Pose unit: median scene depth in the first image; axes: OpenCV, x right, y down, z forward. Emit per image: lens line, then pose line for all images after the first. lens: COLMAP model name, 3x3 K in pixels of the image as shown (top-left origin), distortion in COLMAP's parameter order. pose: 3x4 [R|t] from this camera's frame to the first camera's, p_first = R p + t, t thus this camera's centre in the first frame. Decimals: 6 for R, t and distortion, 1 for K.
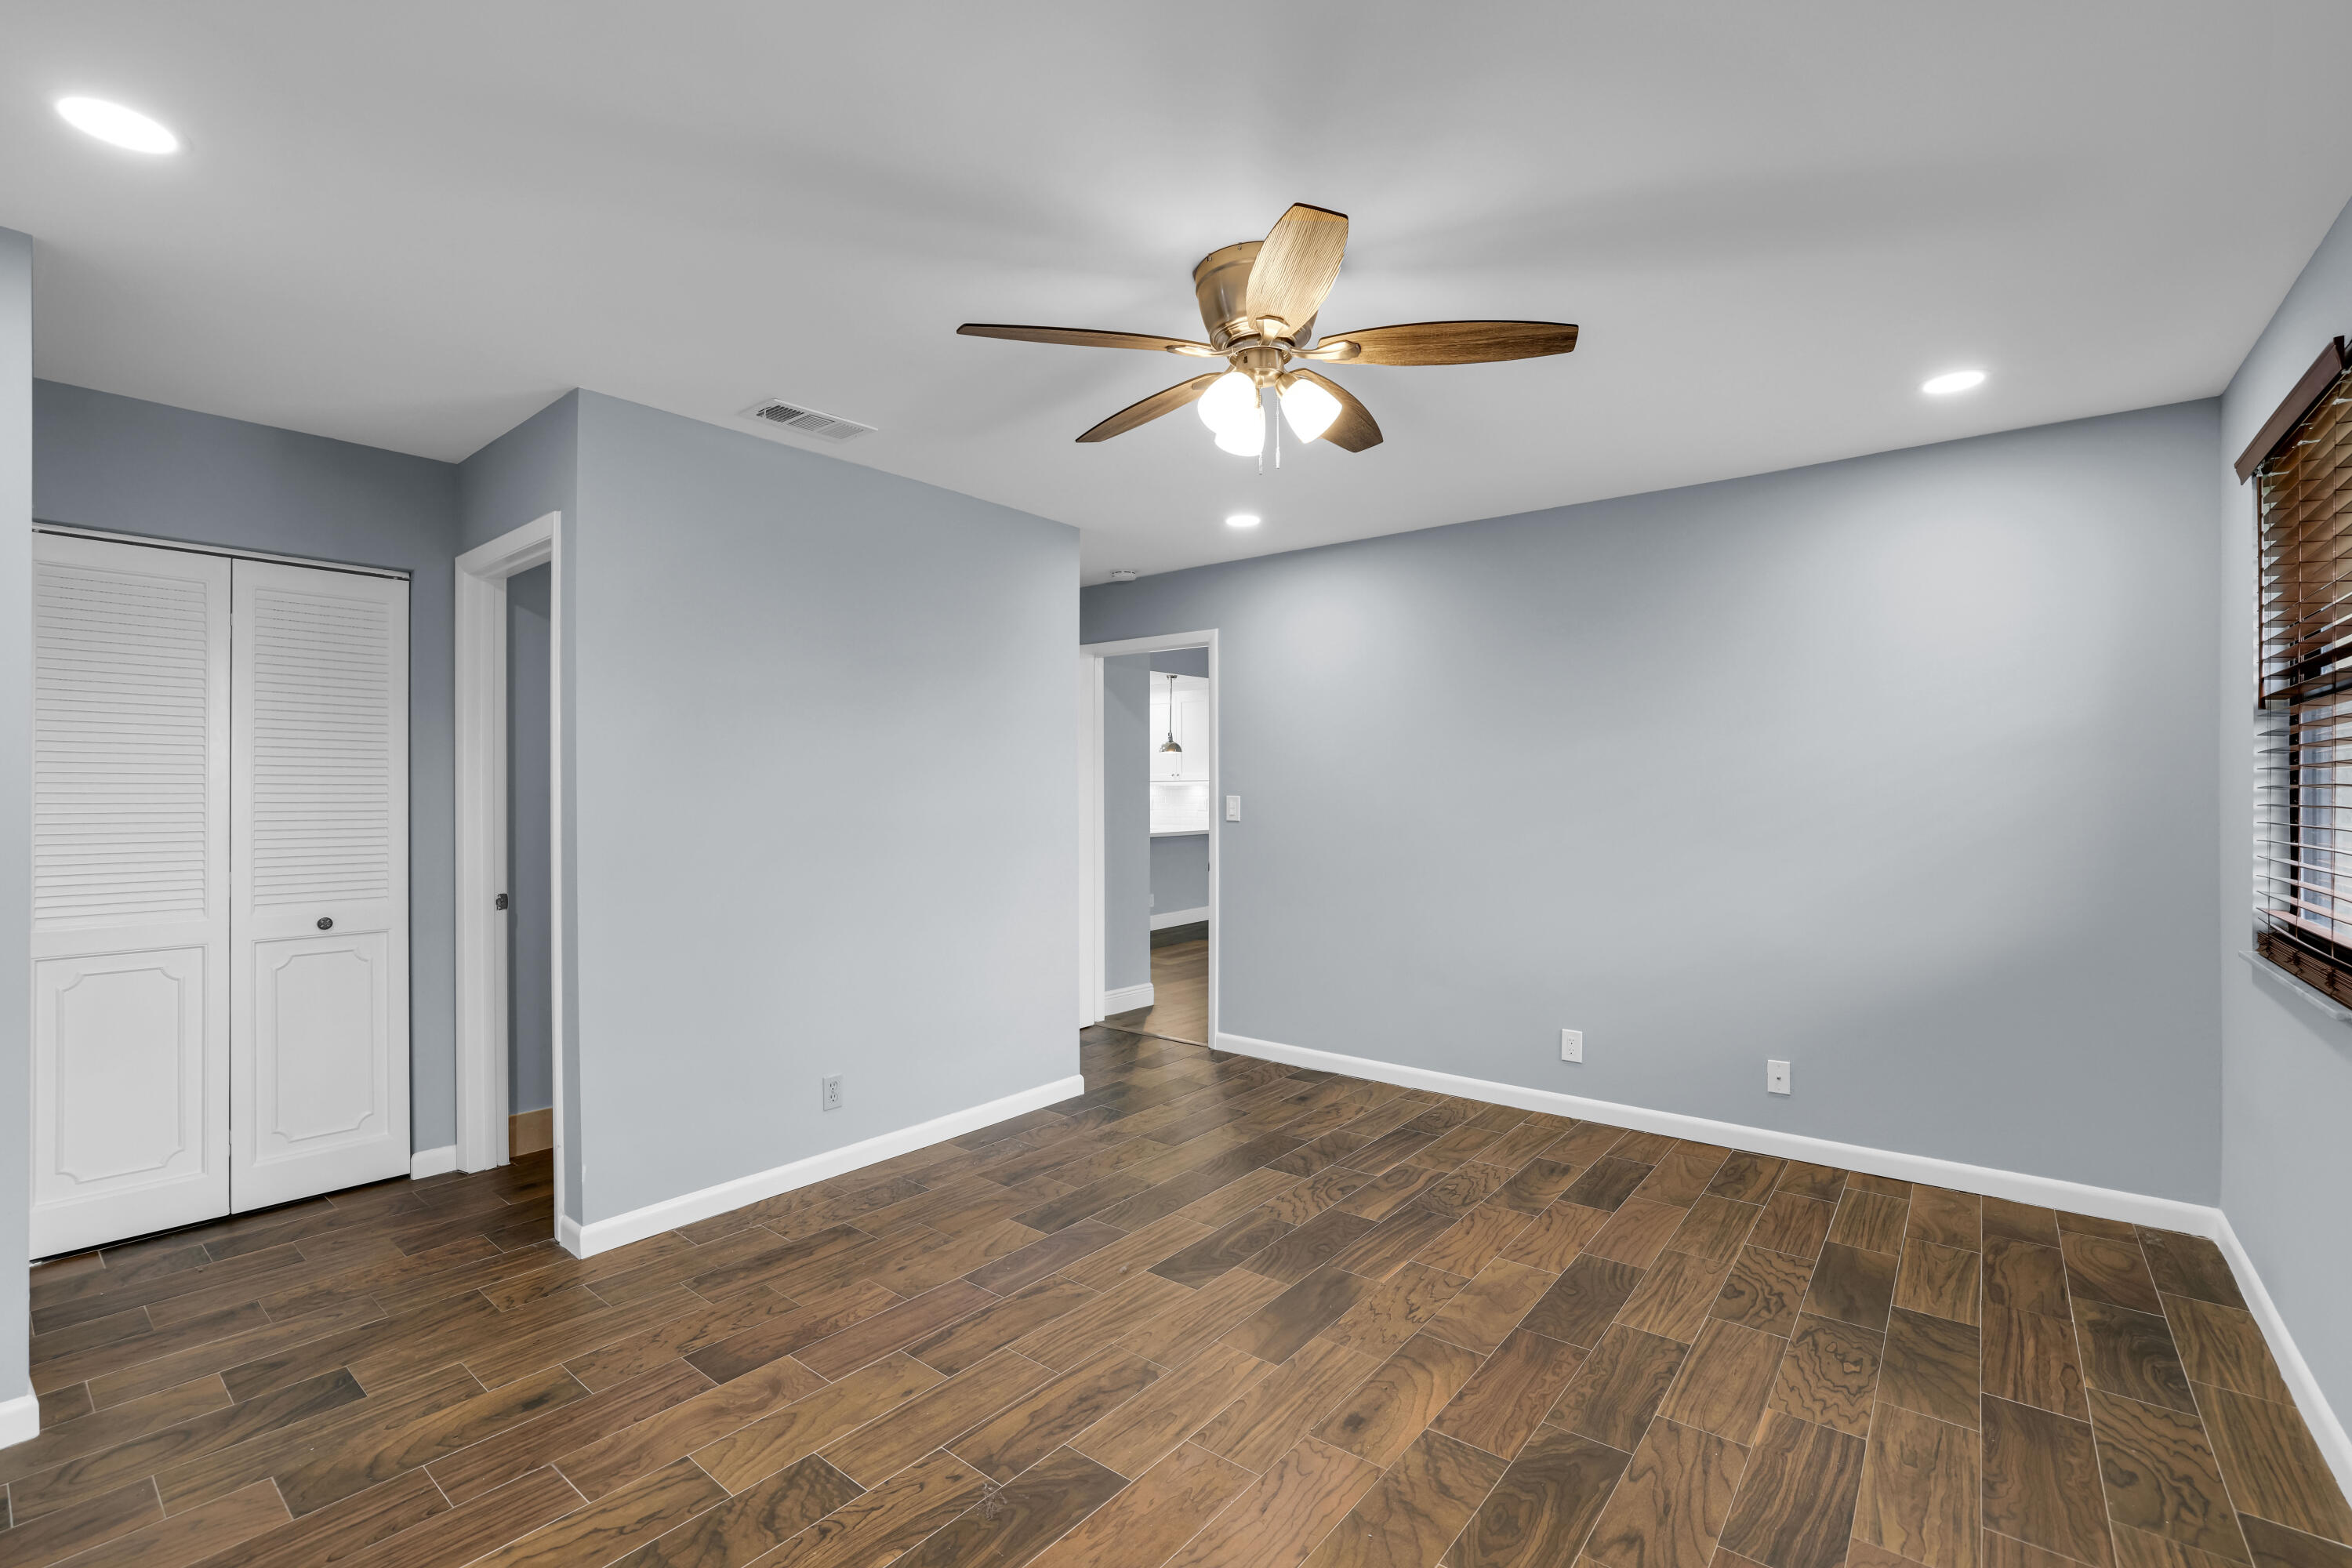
lens RADIAL K [[1054.3, 0, 1170.5], [0, 1054.3, 791.7], [0, 0, 1]] dist [-0.001449, 0.000660]
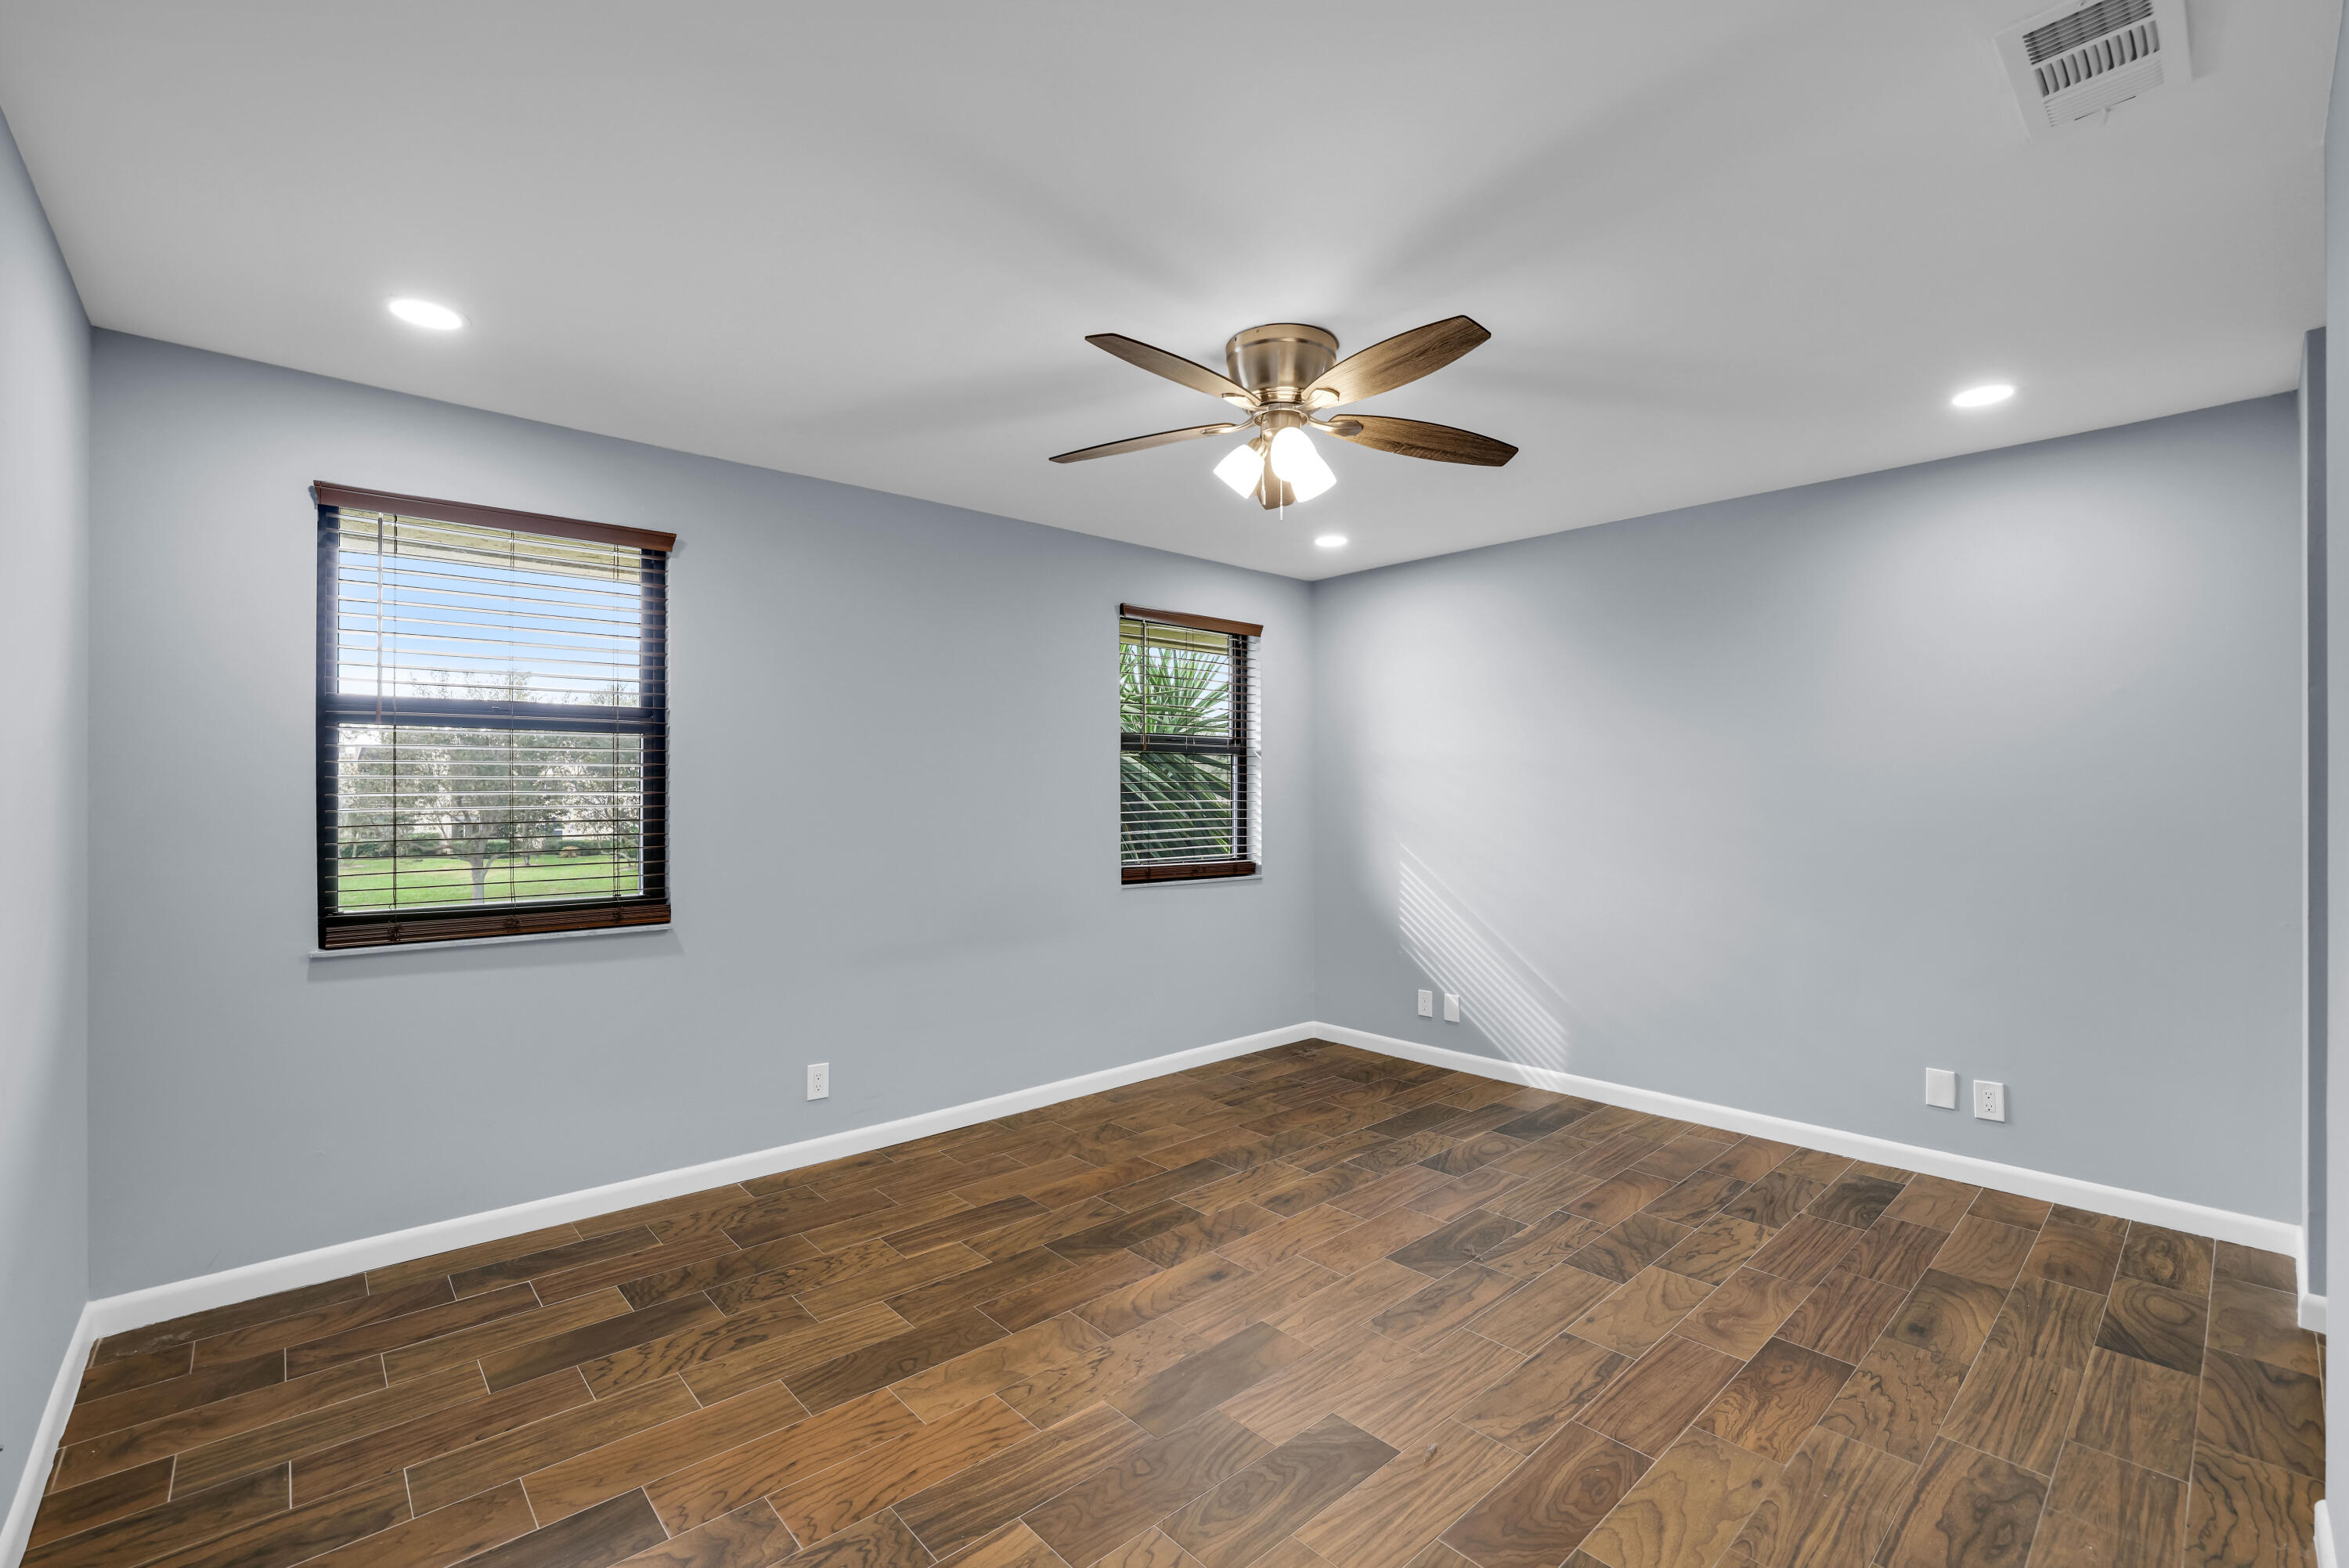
lens RADIAL K [[1052.8, 0, 1169.0], [0, 1052.8, 791.7], [0, 0, 1]] dist [-0.001449, 0.000660]
pose [[-0.988224, -0.001435, 0.153006, 0.029899], [-0.000893, 0.999993, 0.003613, -0.012410], [-0.153010, 0.003434, -0.988219, 2.044159]]
